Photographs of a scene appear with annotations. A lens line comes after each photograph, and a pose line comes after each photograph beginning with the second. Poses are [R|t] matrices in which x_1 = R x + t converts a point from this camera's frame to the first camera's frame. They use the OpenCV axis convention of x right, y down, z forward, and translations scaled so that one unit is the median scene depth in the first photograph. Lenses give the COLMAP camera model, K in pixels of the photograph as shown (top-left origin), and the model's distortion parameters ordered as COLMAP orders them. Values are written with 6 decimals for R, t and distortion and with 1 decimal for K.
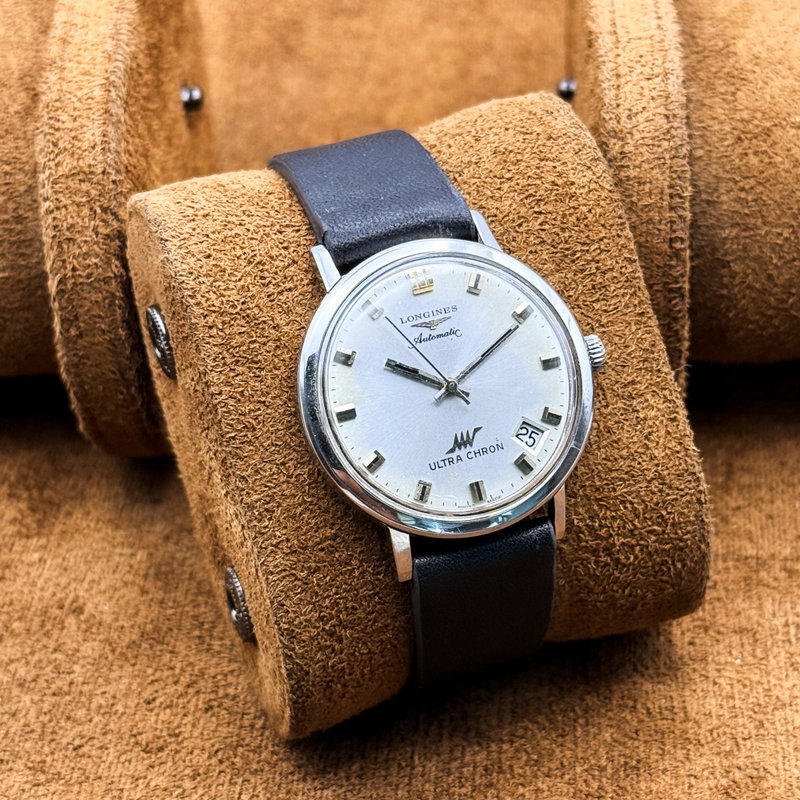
lens RADIAL K [[2208.0, 0, 400.0], [0, 2208.0, 400.0], [0, 0, 1]] dist [0.467100, -0.847337]
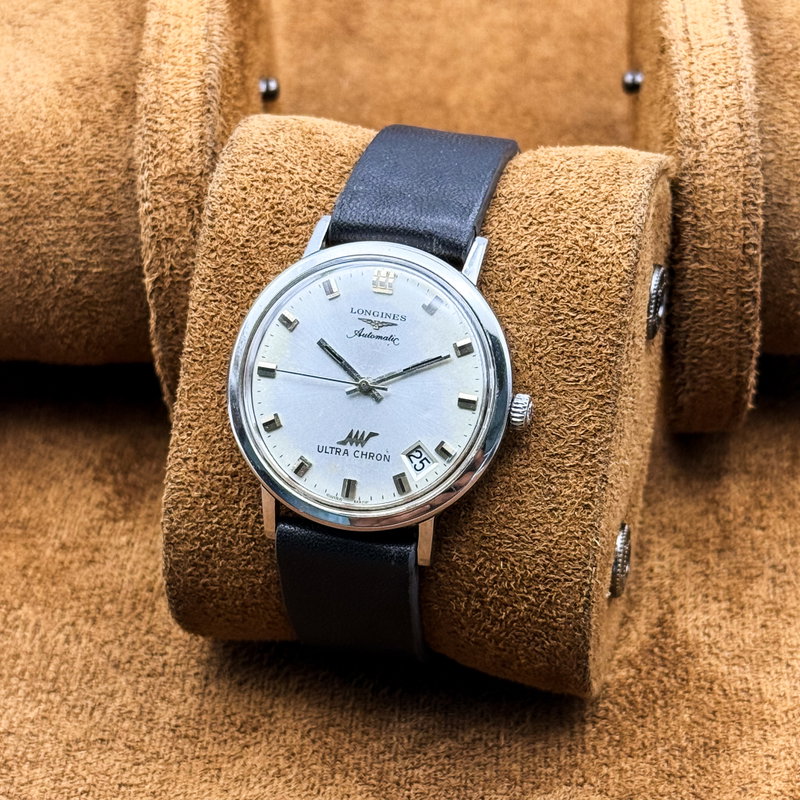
lens RADIAL K [[2208.0, 0, 400.0], [0, 2208.0, 400.0], [0, 0, 1]] dist [0.467100, -0.847337]
pose [[0.820521, 0.386939, -0.420741, 0.459790], [-0.359125, 0.921607, 0.147206, -0.153363], [0.444717, 0.030313, 0.895158, 0.072739]]
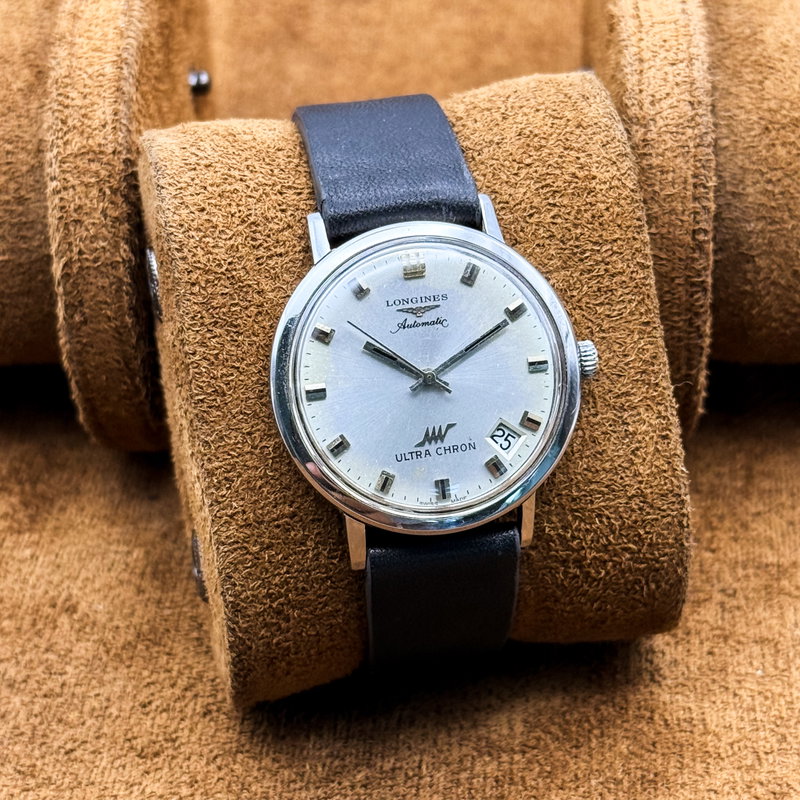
lens RADIAL K [[2208.0, 0, 400.0], [0, 2208.0, 400.0], [0, 0, 1]] dist [0.467100, -0.847337]
pose [[0.988433, 0.130603, -0.077096, 0.082951], [-0.125825, 0.989992, 0.063898, -0.054502], [0.084670, -0.053458, 0.994974, 0.038593]]
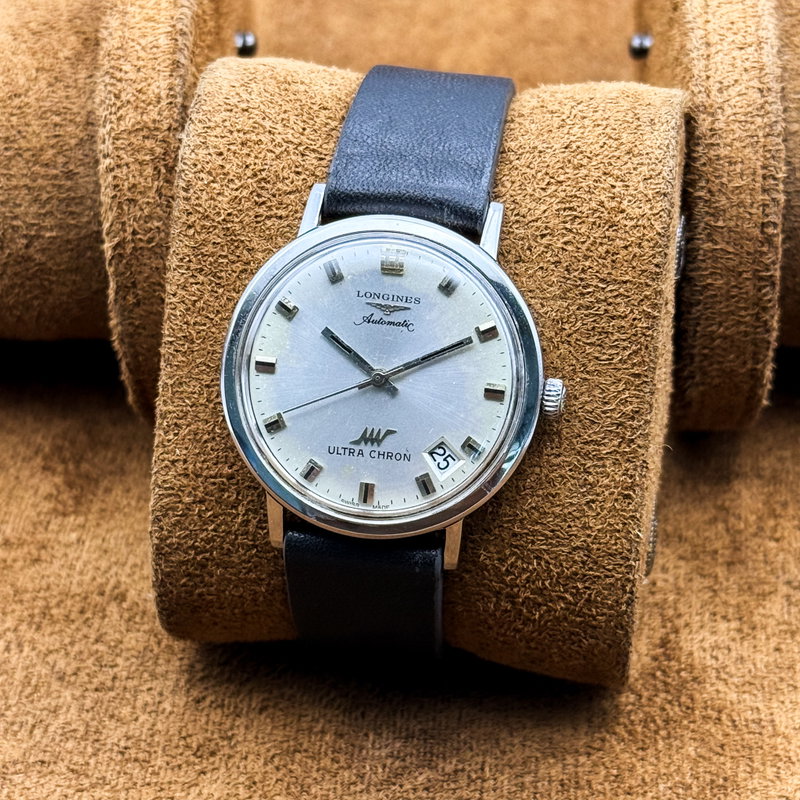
lens RADIAL K [[2208.0, 0, 400.0], [0, 2208.0, 400.0], [0, 0, 1]] dist [0.467100, -0.847337]
pose [[0.871643, 0.377293, -0.312873, 0.314904], [-0.325636, 0.922855, 0.205669, -0.185955], [0.366333, -0.077387, 0.927260, 0.130777]]
